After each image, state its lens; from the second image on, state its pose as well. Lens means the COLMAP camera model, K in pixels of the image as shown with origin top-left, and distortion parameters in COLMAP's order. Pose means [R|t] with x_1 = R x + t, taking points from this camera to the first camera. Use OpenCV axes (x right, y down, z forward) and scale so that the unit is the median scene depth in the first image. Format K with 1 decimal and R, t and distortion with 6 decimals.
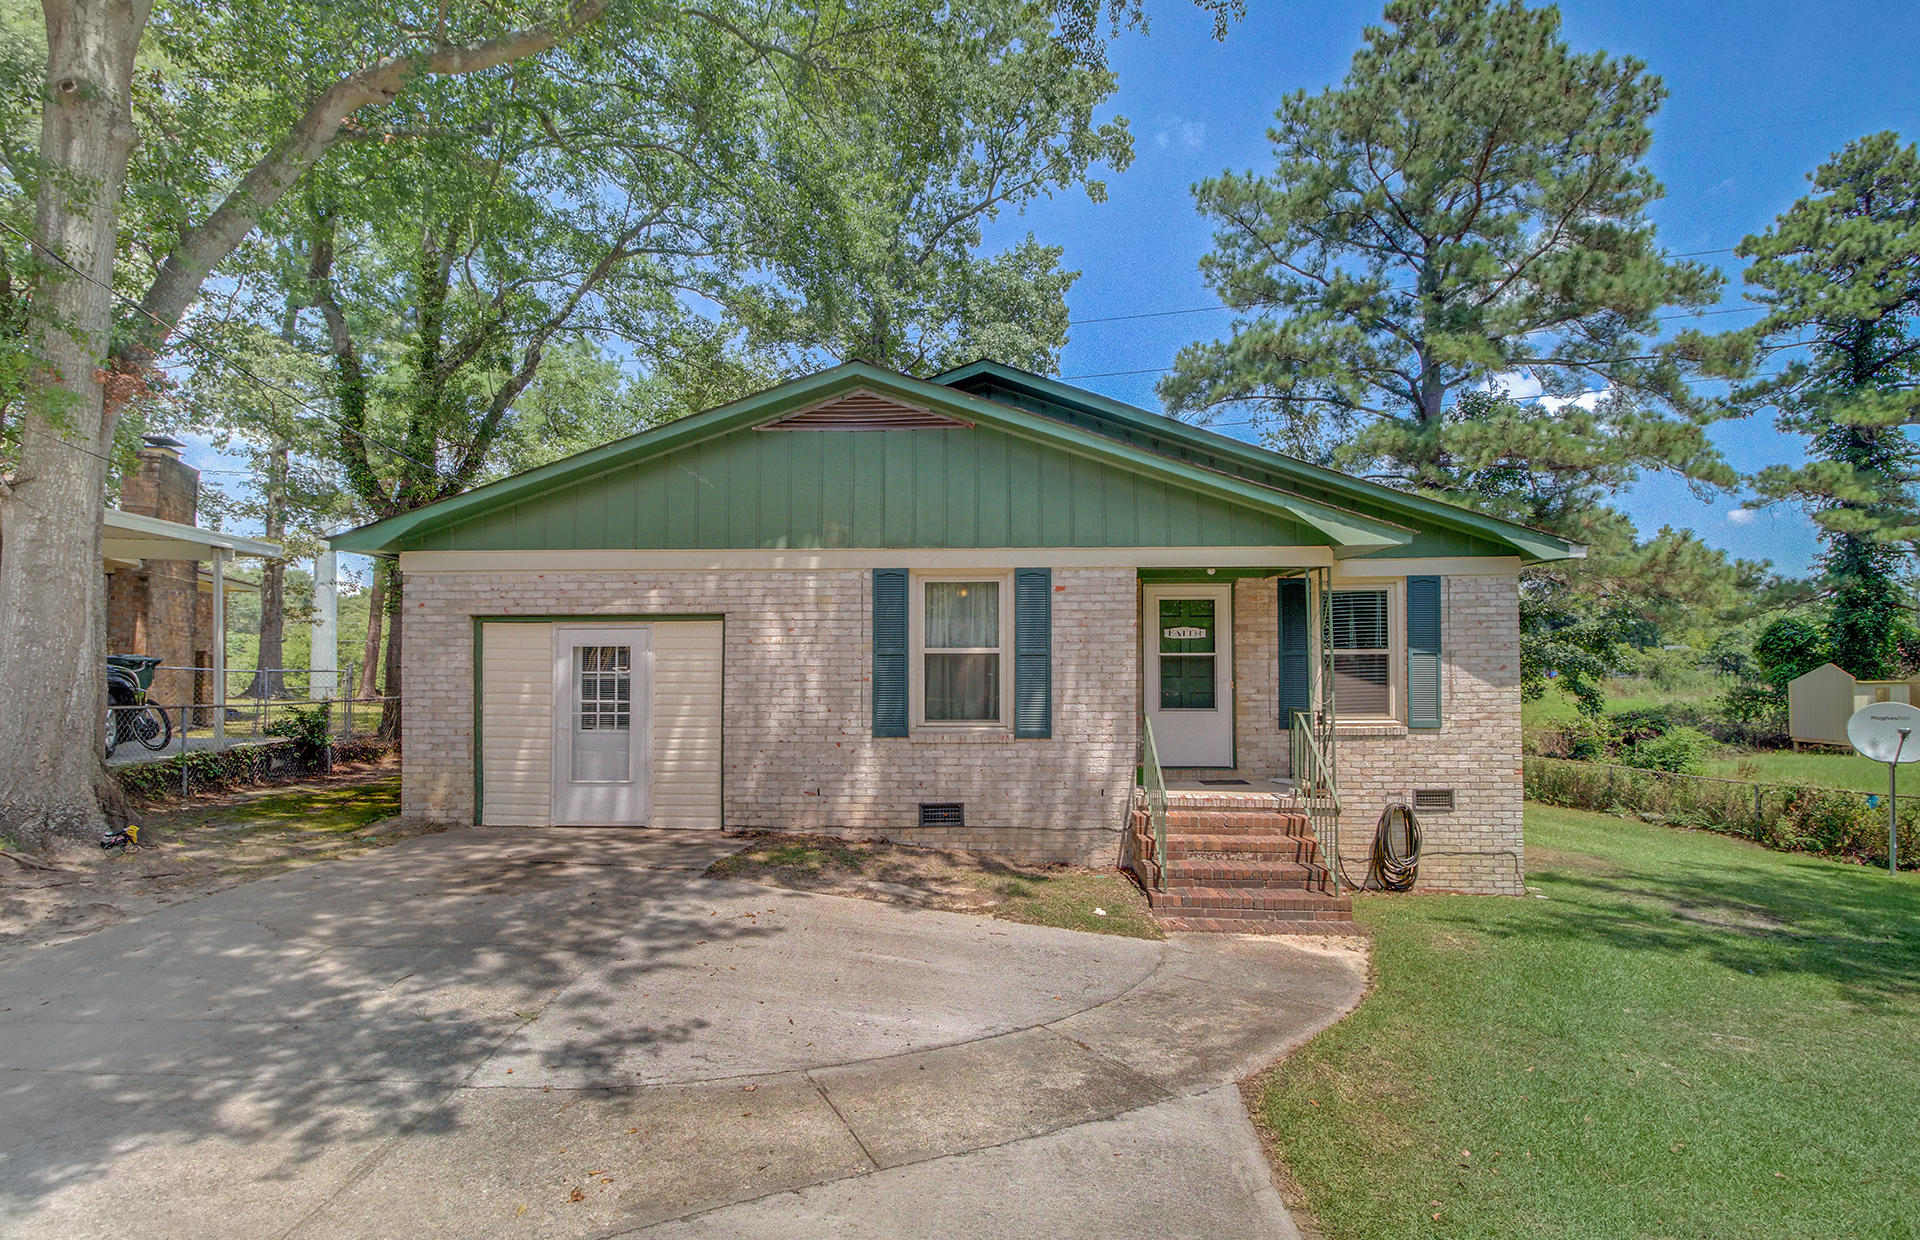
lens RADIAL K [[912.2, 0, 958.9], [0, 912.2, 661.0], [0, 0, 1]] dist [-0.000554, -0.012412]
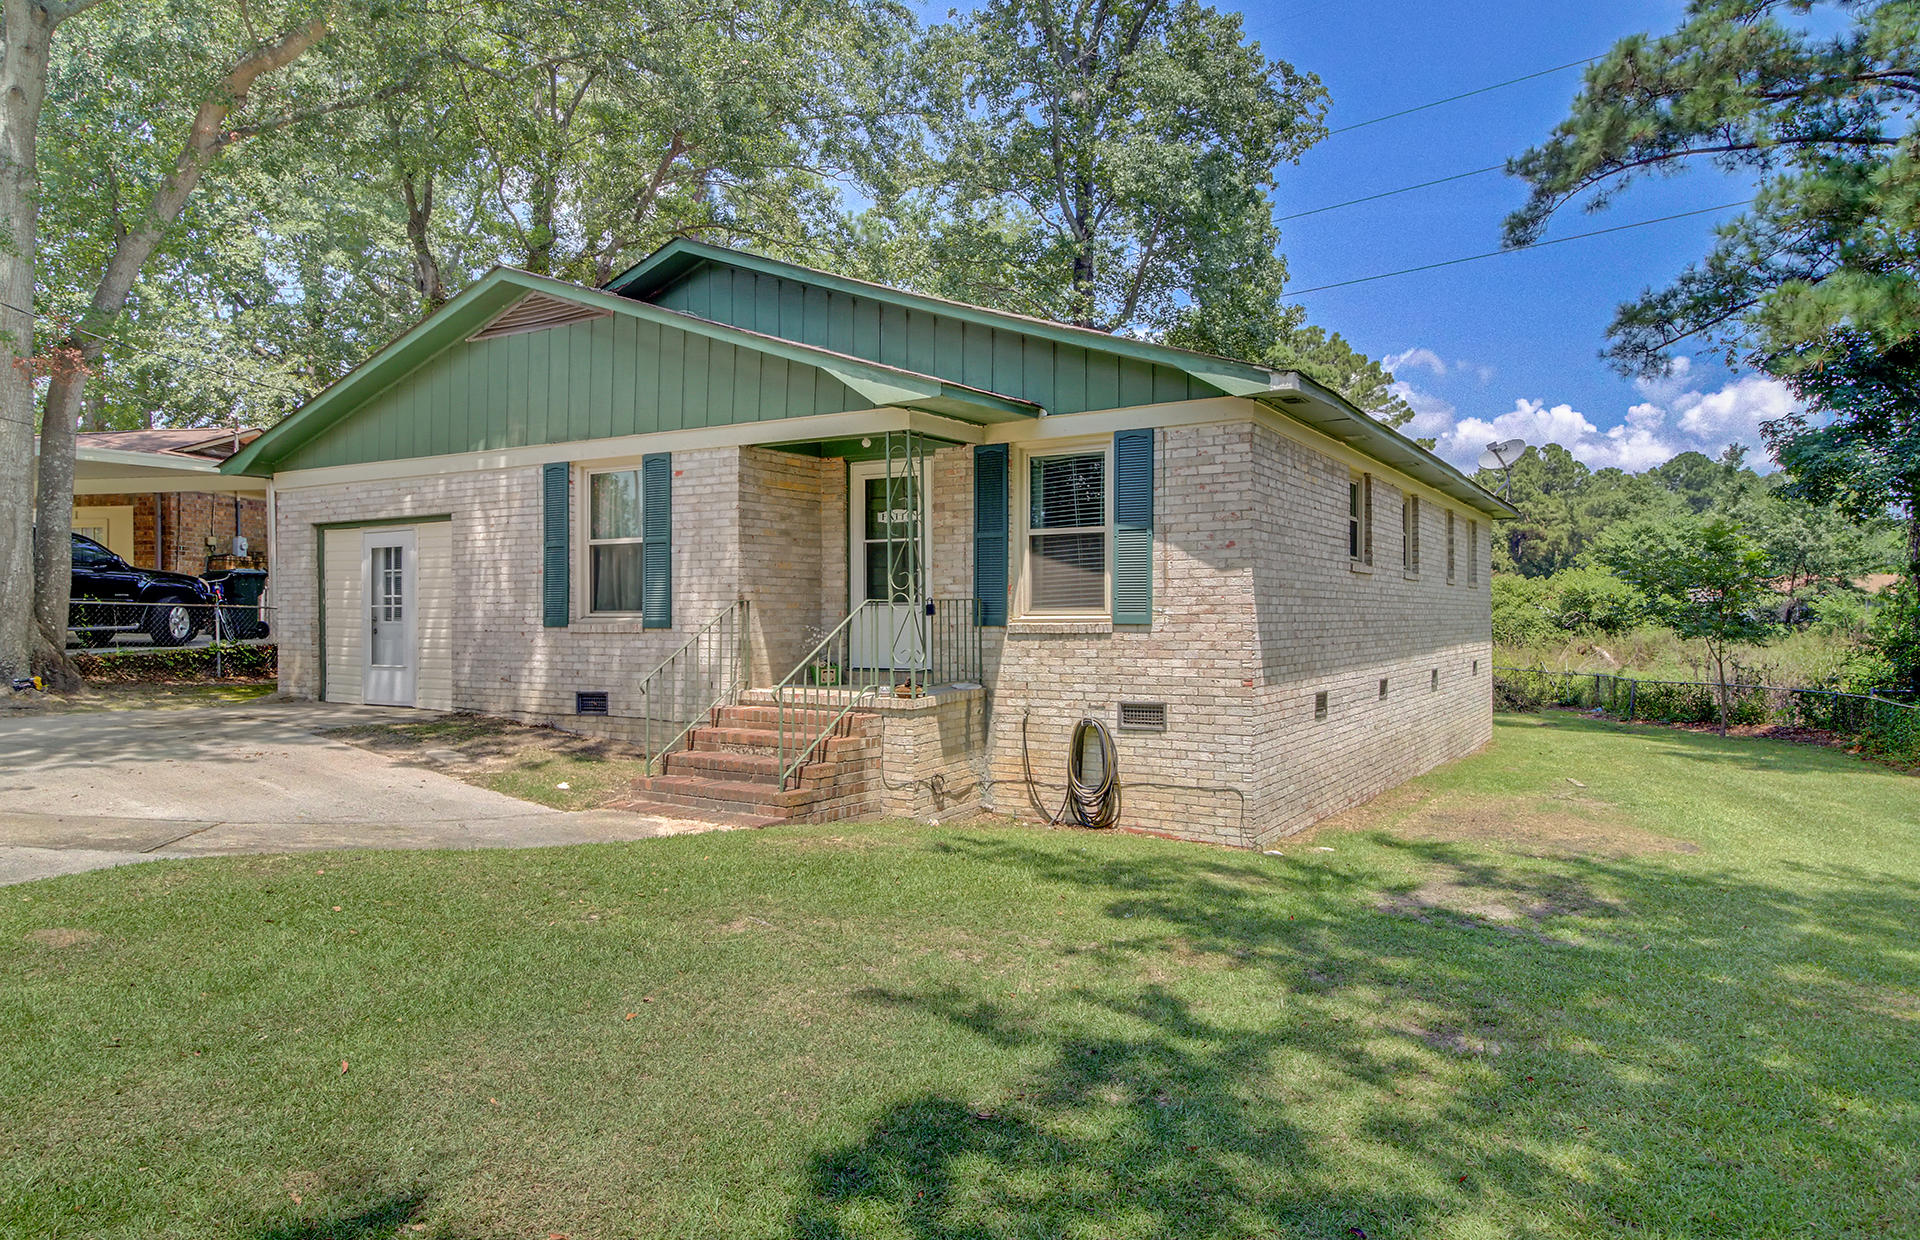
lens RADIAL K [[1222.6, 0, 960.0], [0, 1222.6, 620.0], [0, 0, 1]] dist [-0.000422, -0.000230]
pose [[0.876636, 0.000634, -0.481154, 0.885296], [0.008974, 0.999804, 0.017667, 0.049421], [0.481071, -0.019805, 0.876458, 0.006532]]
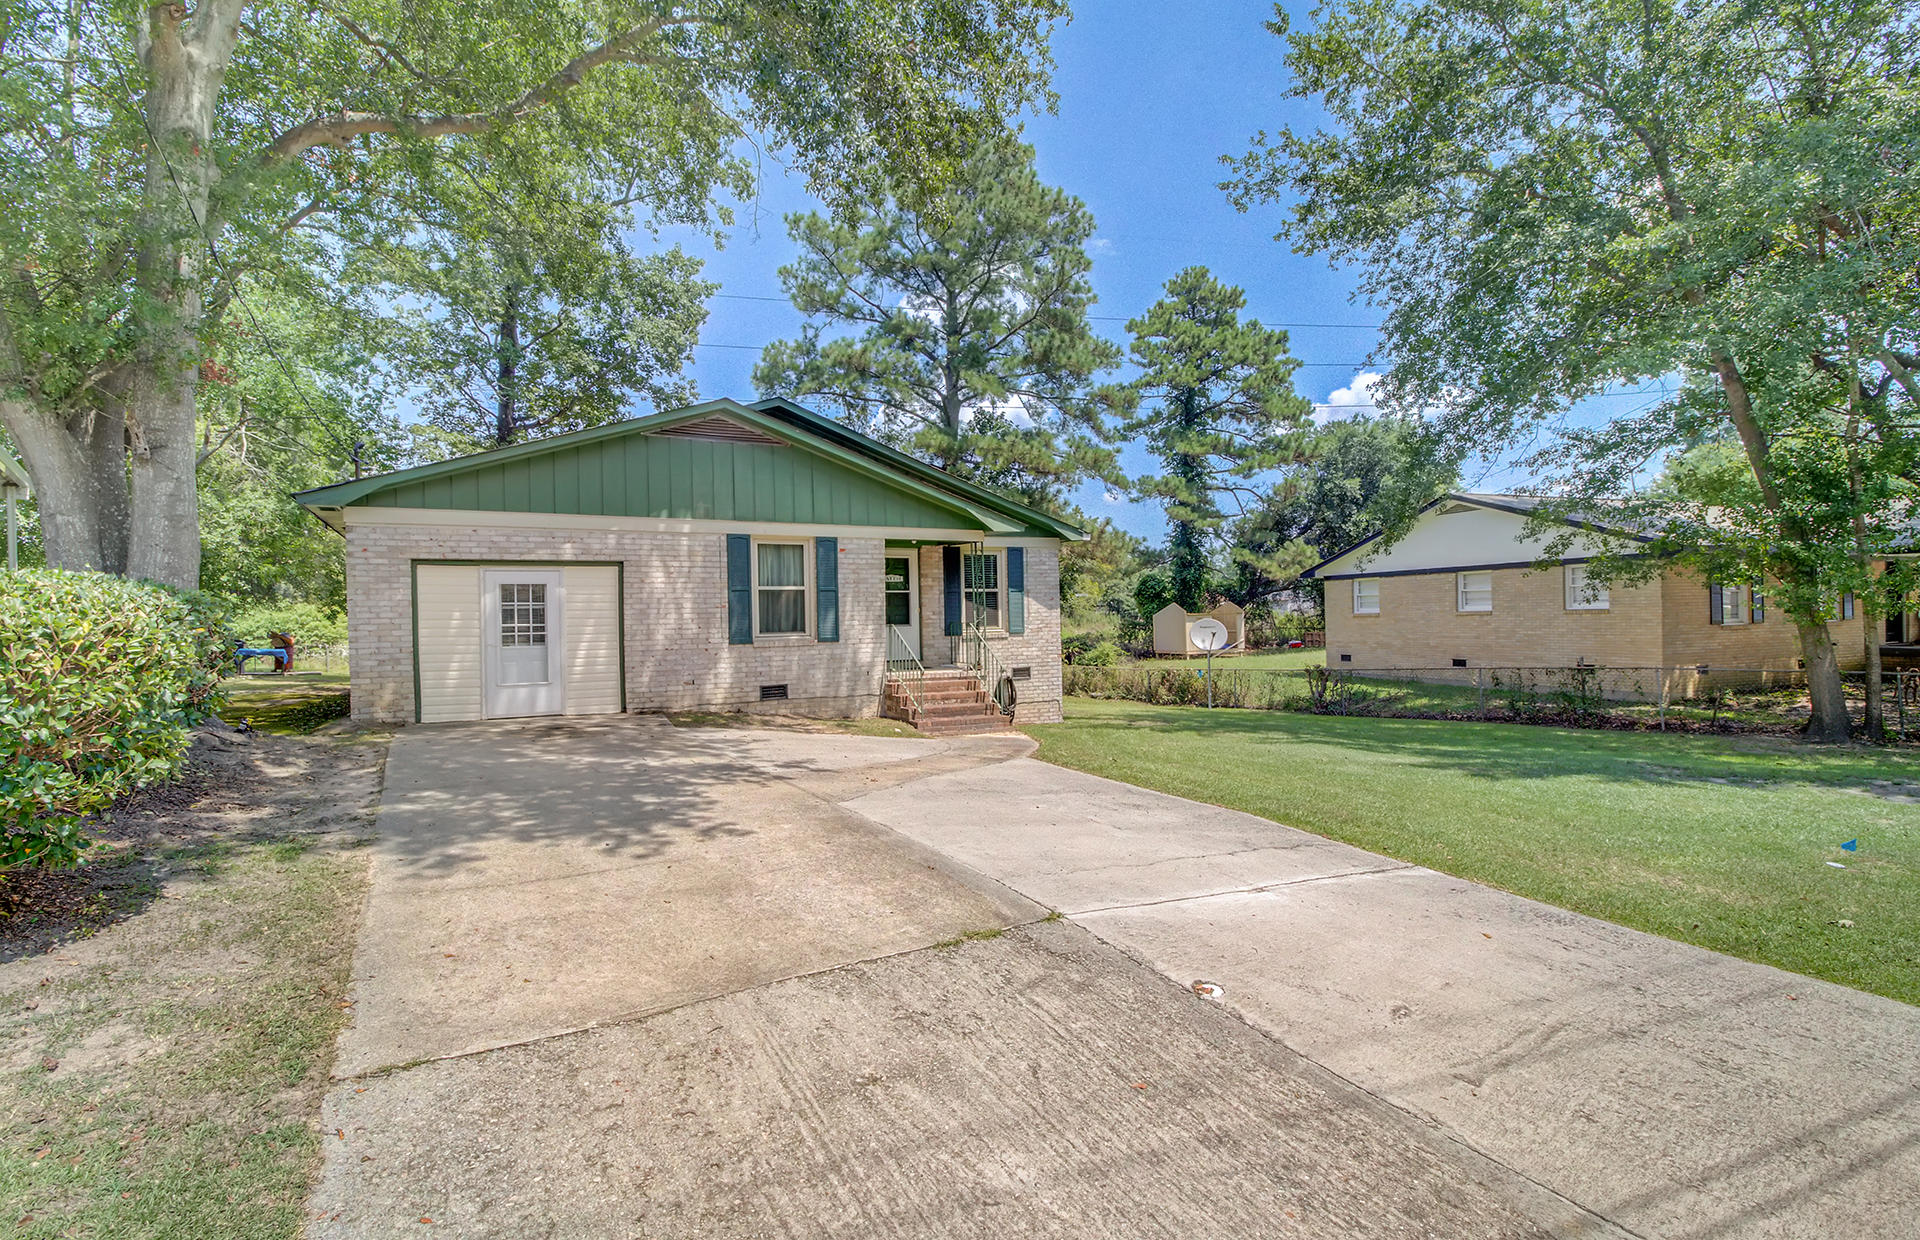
lens RADIAL K [[886.1, 0, 961.0], [0, 886.1, 626.2], [0, 0, 1]] dist [0.002117, -0.016159]
pose [[0.856511, -0.018792, 0.515786, -0.470917], [0.009578, 0.999744, 0.020520, 0.023586], [-0.516040, -0.012635, 0.856471, -0.421667]]
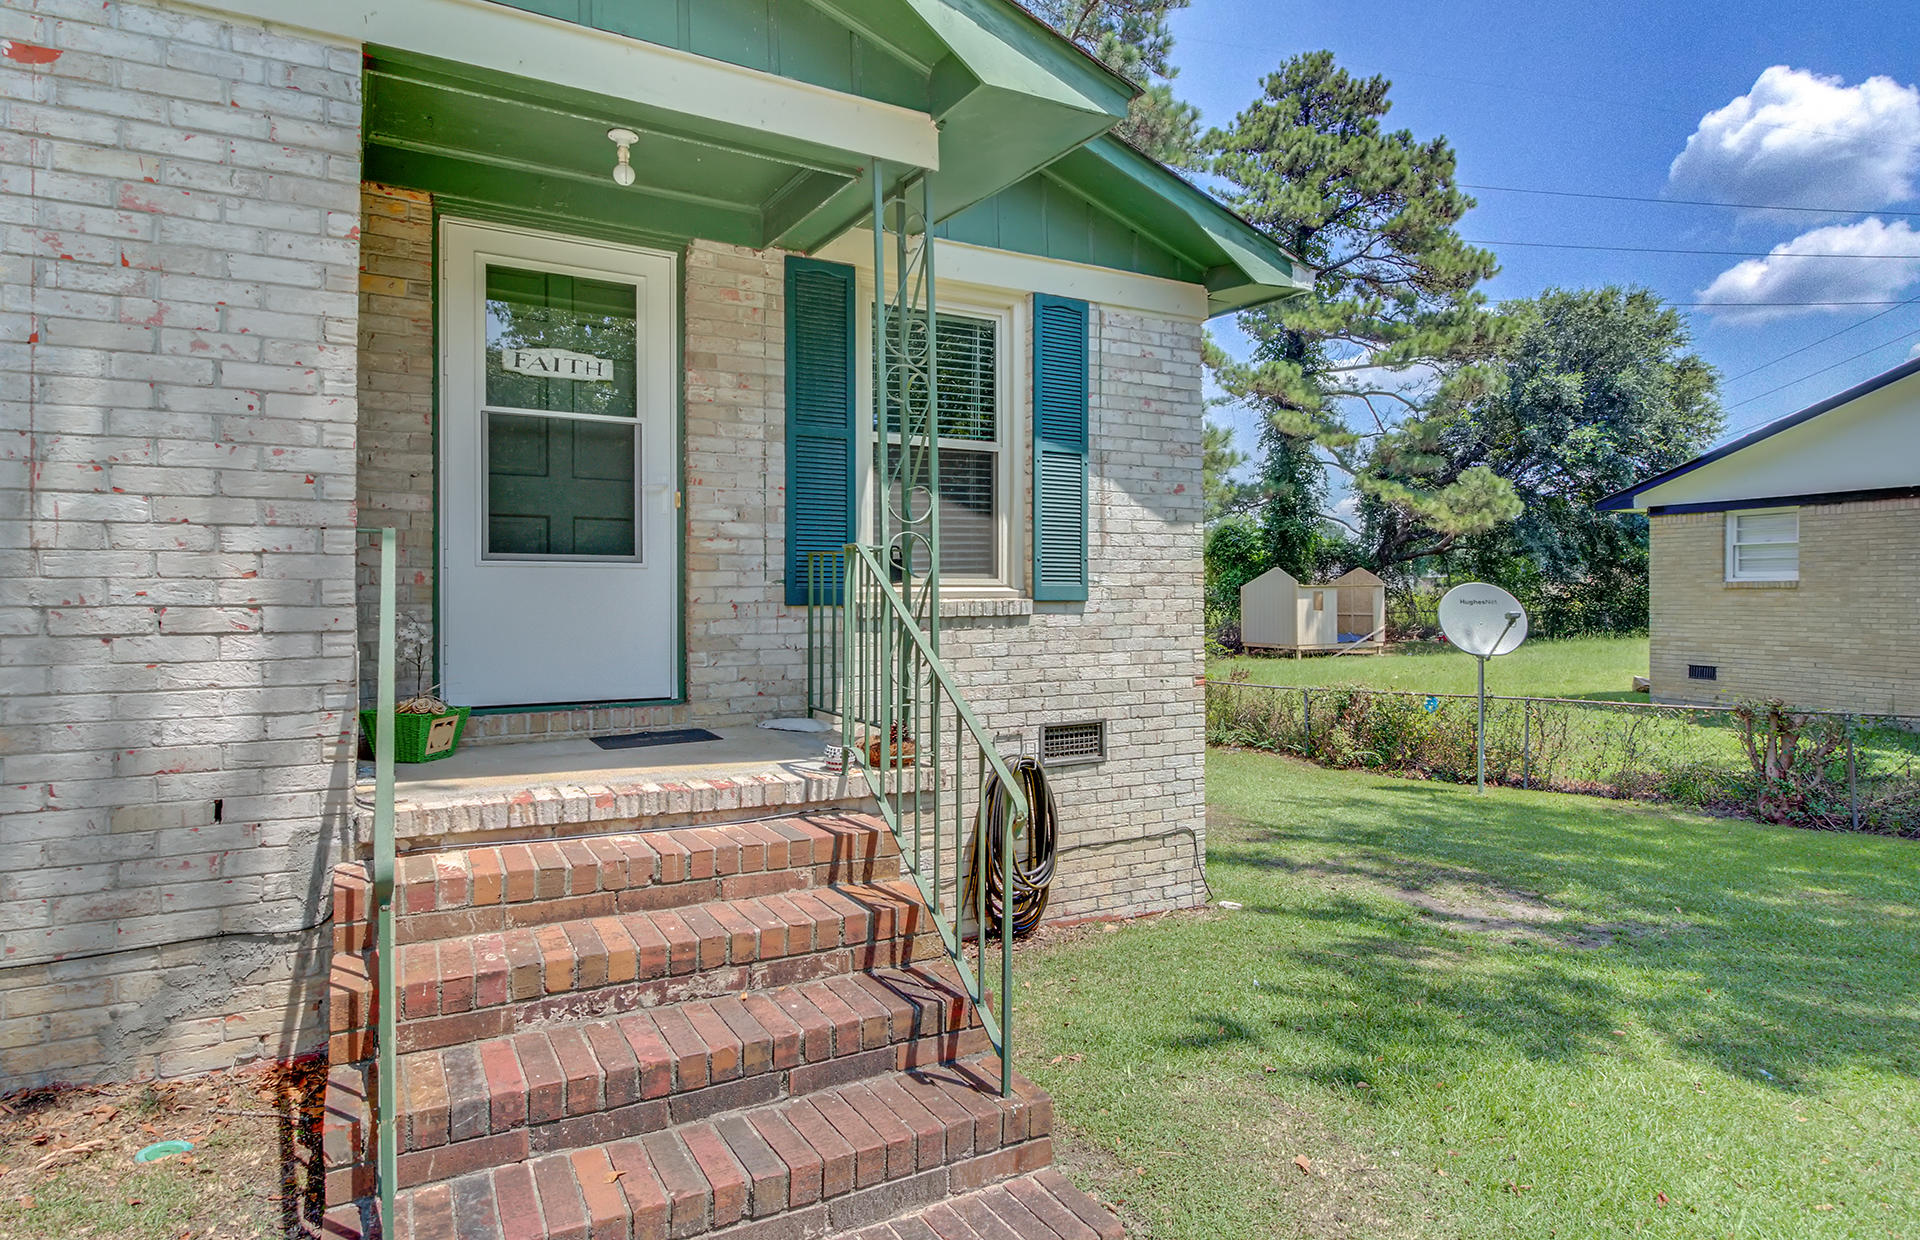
lens RADIAL K [[1060.7, 0, 973.3], [0, 1060.7, 598.4], [0, 0, 1]] dist [0.000866, -0.008874]
pose [[0.846361, 0.000460, 0.532609, 0.159834], [-0.010871, 0.999806, 0.016412, 0.062542], [-0.532498, -0.019680, 0.846202, 0.531009]]
